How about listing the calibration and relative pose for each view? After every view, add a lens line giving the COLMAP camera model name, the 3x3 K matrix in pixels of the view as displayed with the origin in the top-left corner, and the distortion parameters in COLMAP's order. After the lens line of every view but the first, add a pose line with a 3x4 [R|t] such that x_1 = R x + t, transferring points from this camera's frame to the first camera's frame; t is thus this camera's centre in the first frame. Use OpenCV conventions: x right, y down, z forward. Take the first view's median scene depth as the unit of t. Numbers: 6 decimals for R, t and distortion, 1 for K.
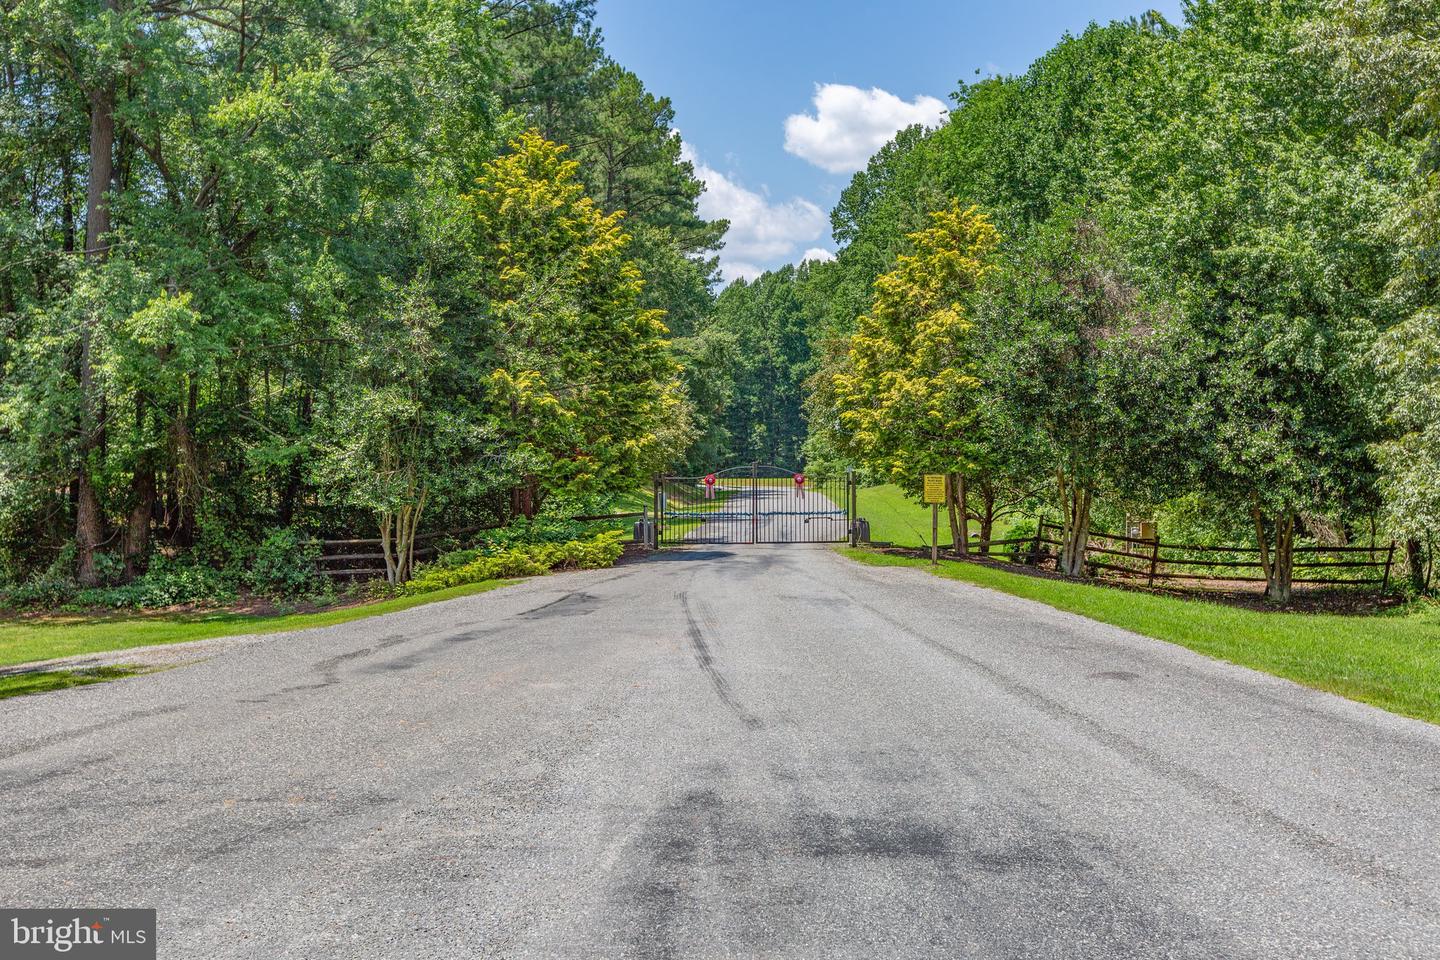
lens RADIAL K [[1296.4, 0, 720.0], [0, 1296.4, 480.0], [0, 0, 1]] dist [-0.007751, 0.002969]
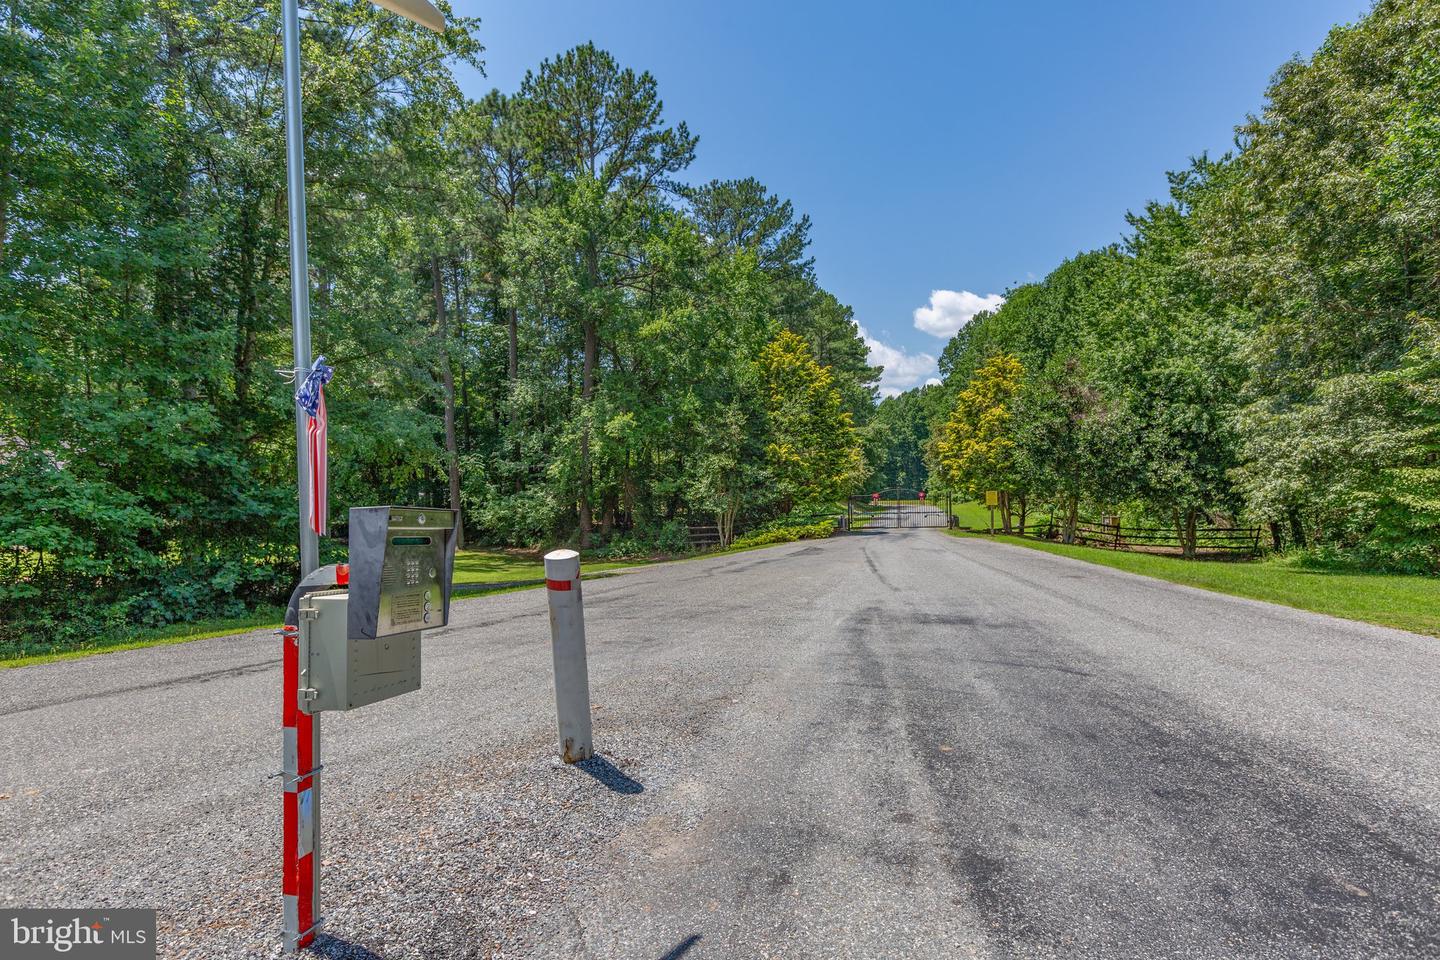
lens RADIAL K [[795.6, 0, 720.0], [0, 795.6, 480.0], [0, 0, 1]] dist [0.000125, 0.000563]
pose [[0.979576, -0.018959, -0.200178, 0.003294], [0.008504, 0.998560, -0.052960, 0.038827], [0.200894, 0.050176, 0.978327, -0.263103]]
